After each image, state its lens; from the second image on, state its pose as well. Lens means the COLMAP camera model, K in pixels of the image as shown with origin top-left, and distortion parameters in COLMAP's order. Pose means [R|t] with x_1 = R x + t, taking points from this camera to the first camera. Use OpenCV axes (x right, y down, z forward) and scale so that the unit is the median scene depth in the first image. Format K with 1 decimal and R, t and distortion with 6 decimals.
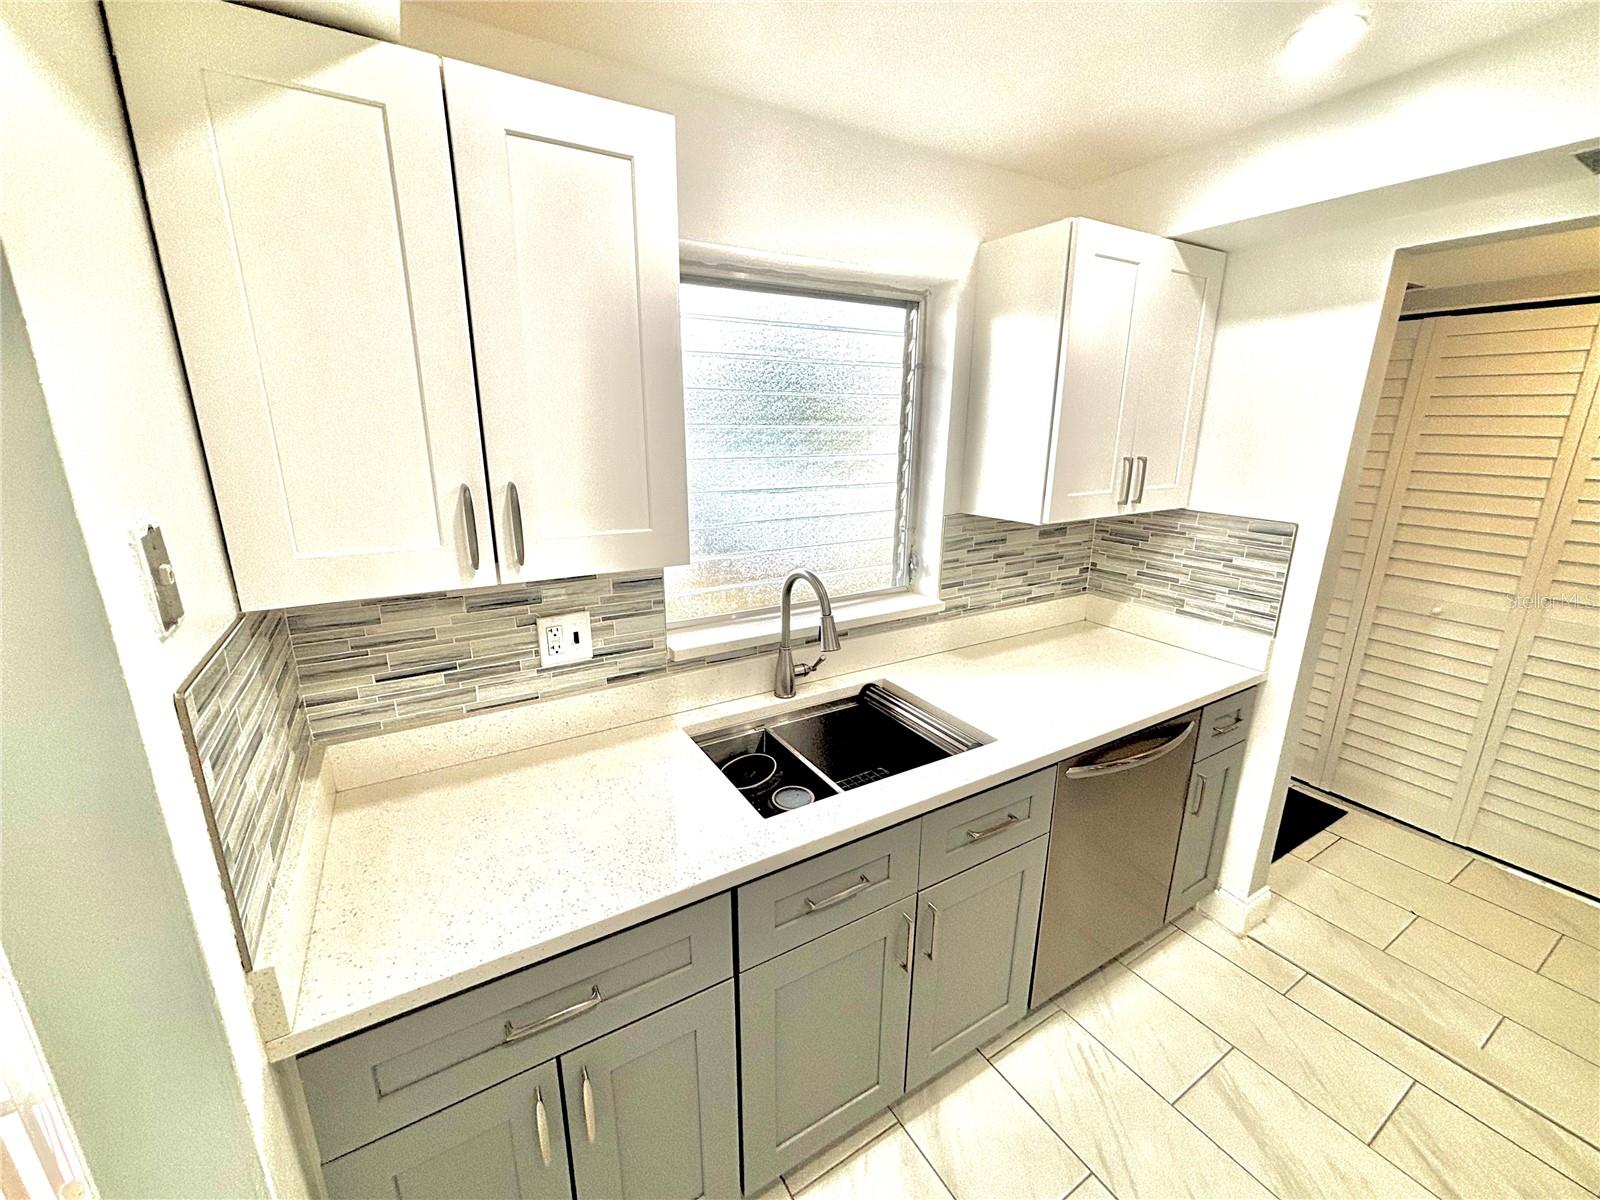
lens RADIAL K [[600.9, 0, 800.0], [0, 600.9, 600.0], [0, 0, 1]] dist [0.001029, -0.006757]
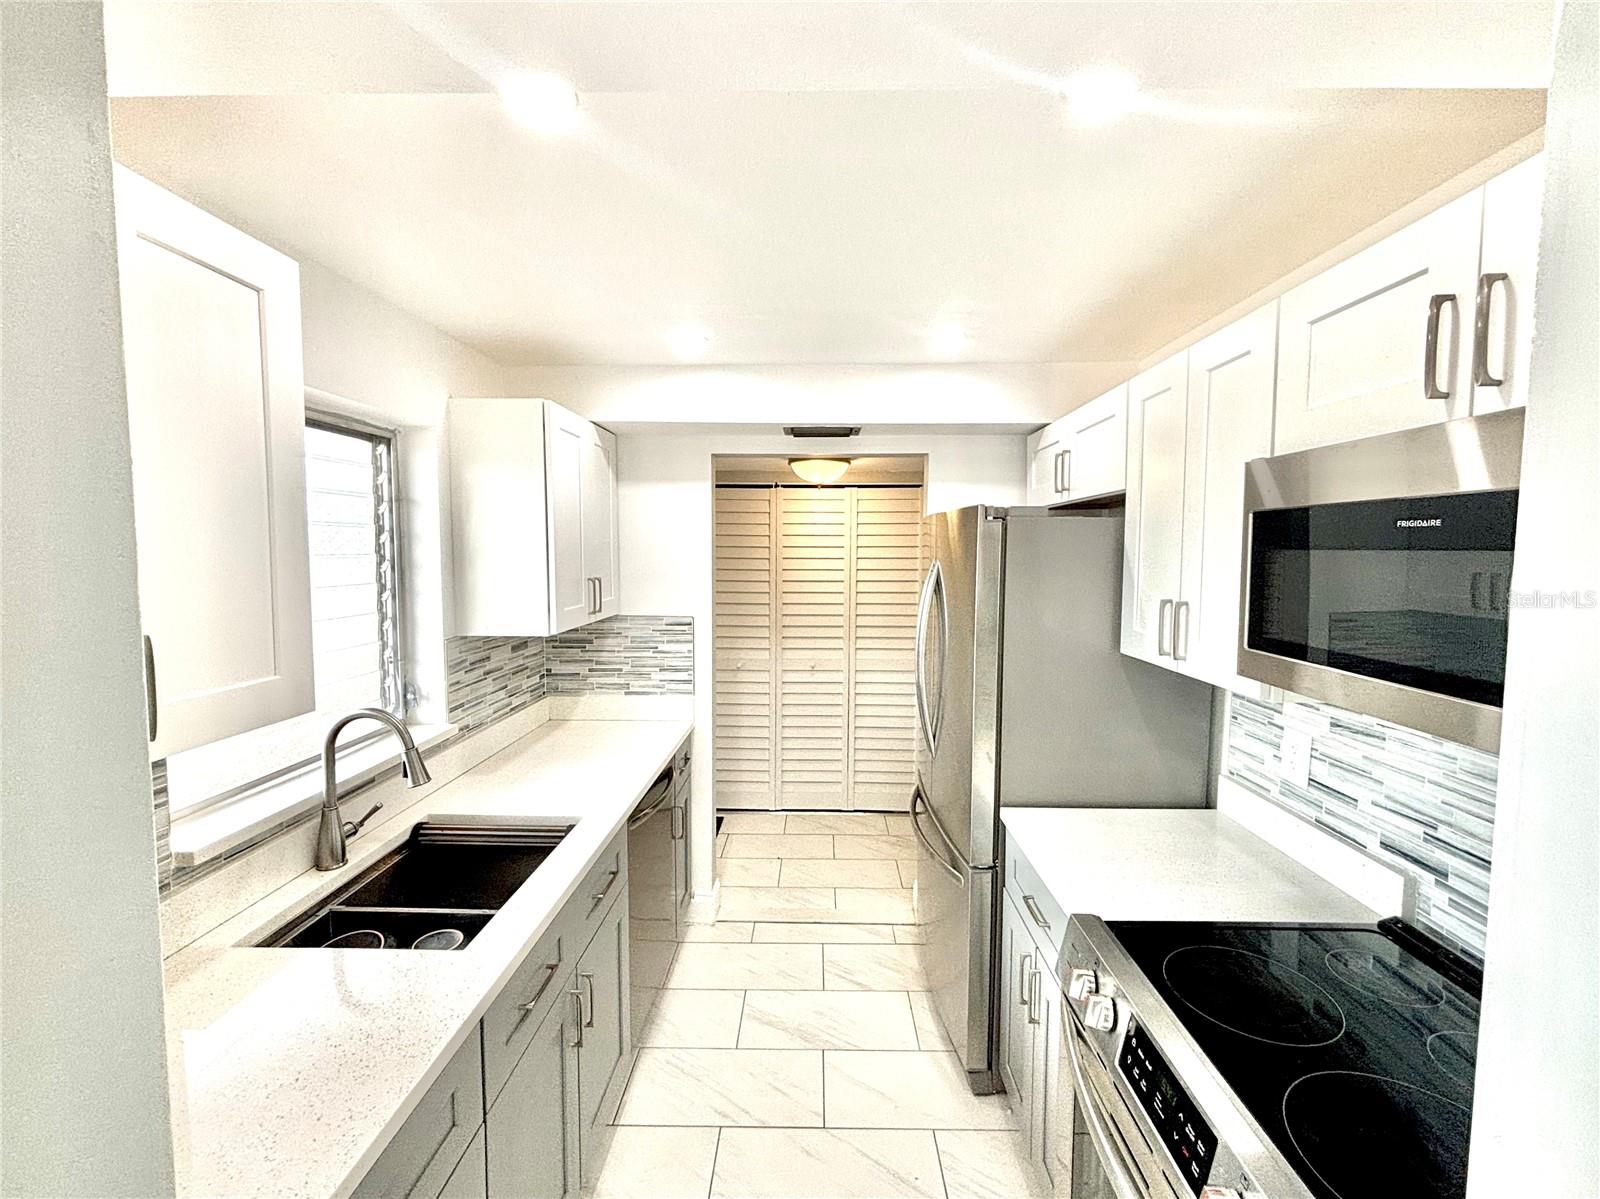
lens RADIAL K [[648.5, 0, 800.0], [0, 648.5, 599.5], [0, 0, 1]] dist [0.000913, 0.000100]
pose [[0.532694, -0.062779, 0.843976, -0.361201], [0.226812, 0.971354, -0.070903, 0.007406], [-0.815348, 0.229193, 0.531674, -0.092417]]
